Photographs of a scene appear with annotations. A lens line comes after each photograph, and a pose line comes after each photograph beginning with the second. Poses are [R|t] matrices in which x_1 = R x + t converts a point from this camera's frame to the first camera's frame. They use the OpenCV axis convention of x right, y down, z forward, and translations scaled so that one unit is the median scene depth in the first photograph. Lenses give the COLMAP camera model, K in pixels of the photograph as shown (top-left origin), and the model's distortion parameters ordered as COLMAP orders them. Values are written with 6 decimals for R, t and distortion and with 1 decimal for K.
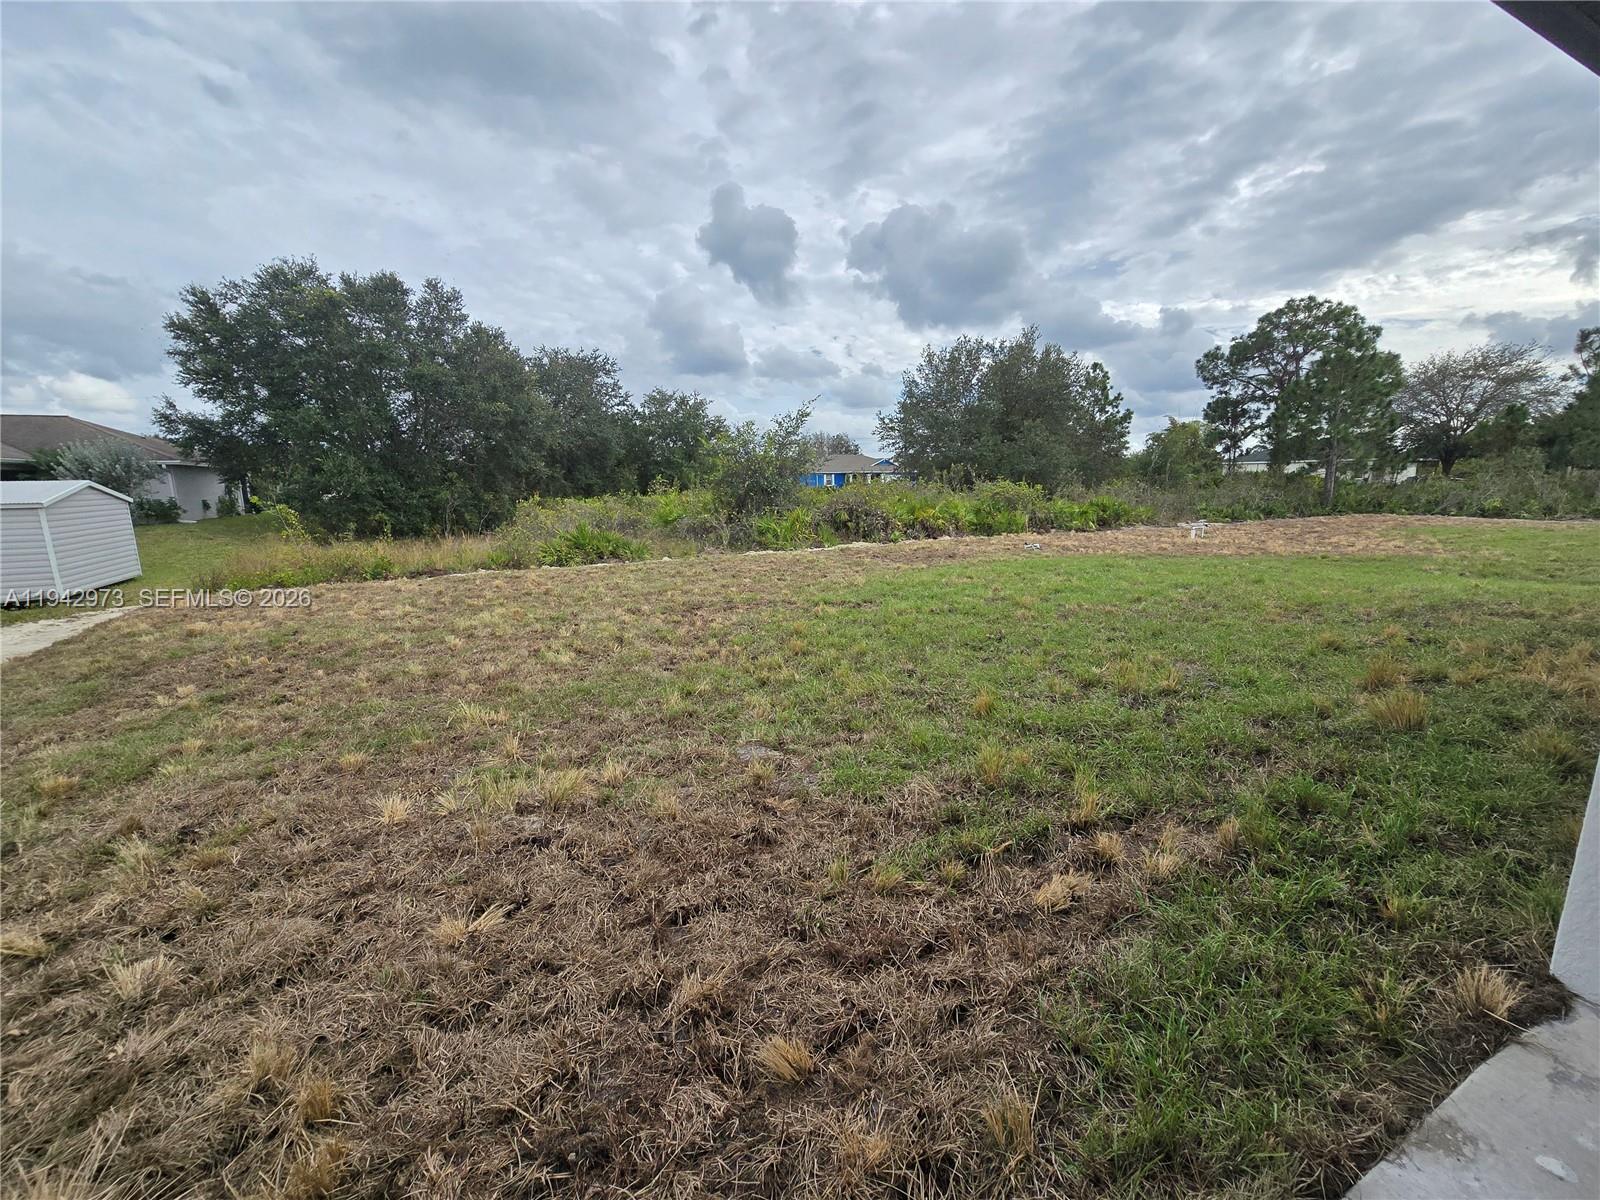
lens RADIAL K [[566.2, 0, 818.5], [0, 566.2, 603.9], [0, 0, 1]] dist [0.000860, -0.000079]
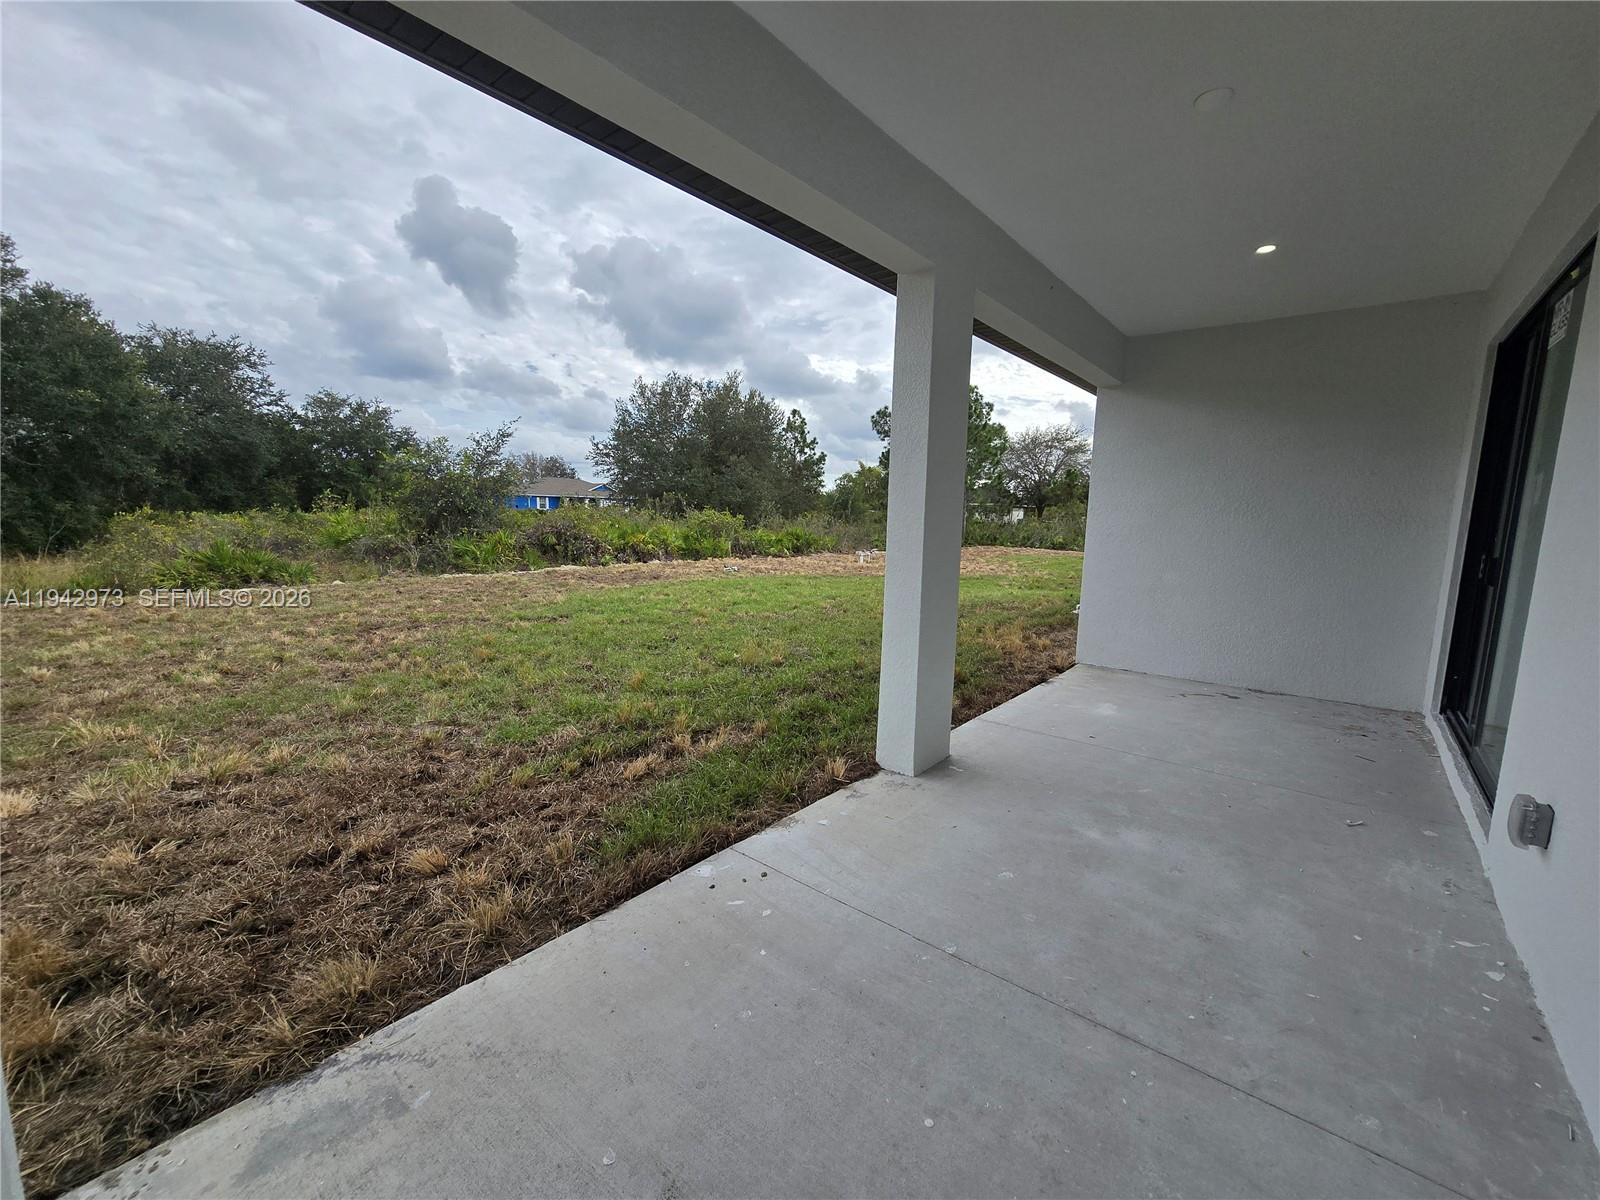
lens RADIAL K [[654.0, 0, 804.5], [0, 654.0, 596.1], [0, 0, 1]] dist [-0.005748, 0.000220]
pose [[0.935231, -0.008881, 0.353926, 0.052595], [0.038900, 0.996210, -0.077795, 0.048633], [-0.351894, 0.086524, 0.932032, -0.204326]]
